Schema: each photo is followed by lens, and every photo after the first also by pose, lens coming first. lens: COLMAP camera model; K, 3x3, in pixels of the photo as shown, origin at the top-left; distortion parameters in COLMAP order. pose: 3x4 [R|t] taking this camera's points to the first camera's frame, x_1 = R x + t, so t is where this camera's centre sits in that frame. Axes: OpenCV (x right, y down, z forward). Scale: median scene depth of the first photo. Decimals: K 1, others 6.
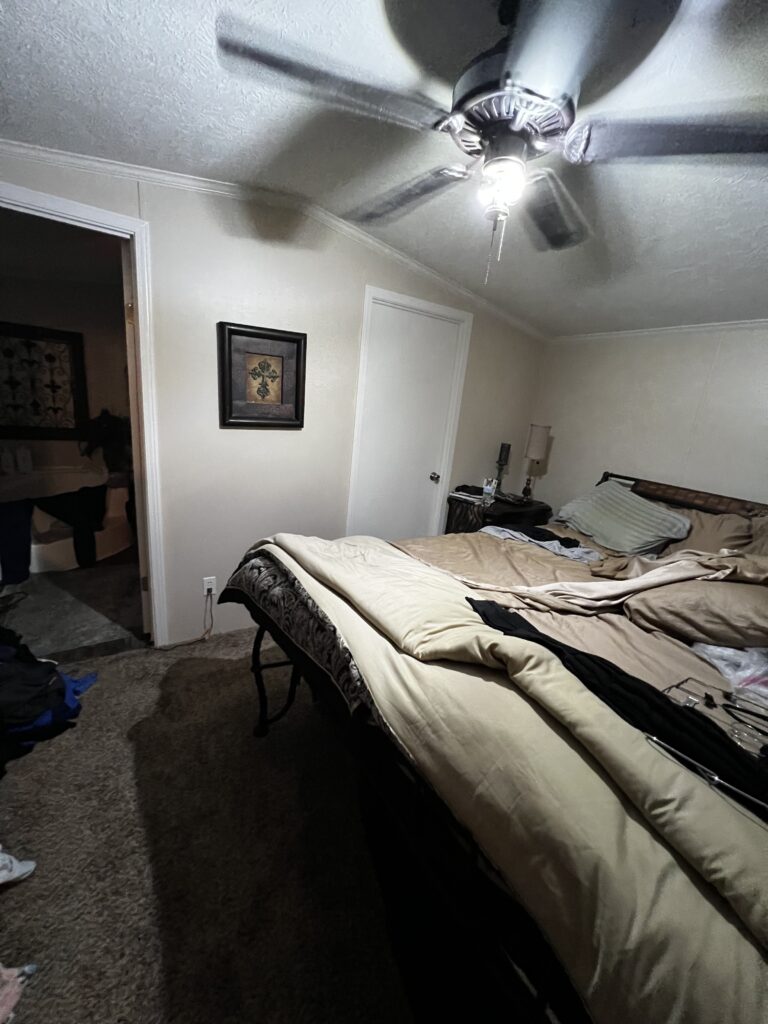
lens RADIAL K [[413.0, 0, 385.4], [0, 413.0, 510.9], [0, 0, 1]] dist [0.004138, -0.000088]
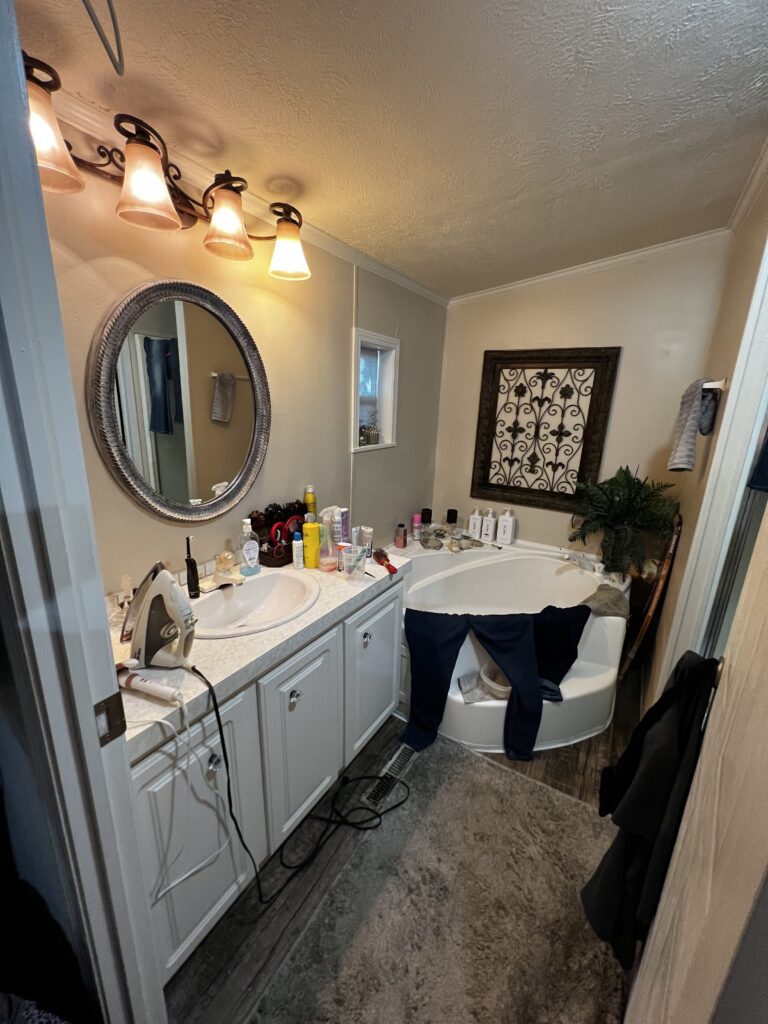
lens RADIAL K [[413.0, 0, 383.7], [0, 413.0, 510.6], [0, 0, 1]] dist [0.004138, -0.000088]
pose [[0.426705, 0.159441, -0.890226, -0.302268], [-0.214187, 0.974150, 0.071808, -0.163521], [0.878662, 0.160034, 0.449824, 0.461833]]
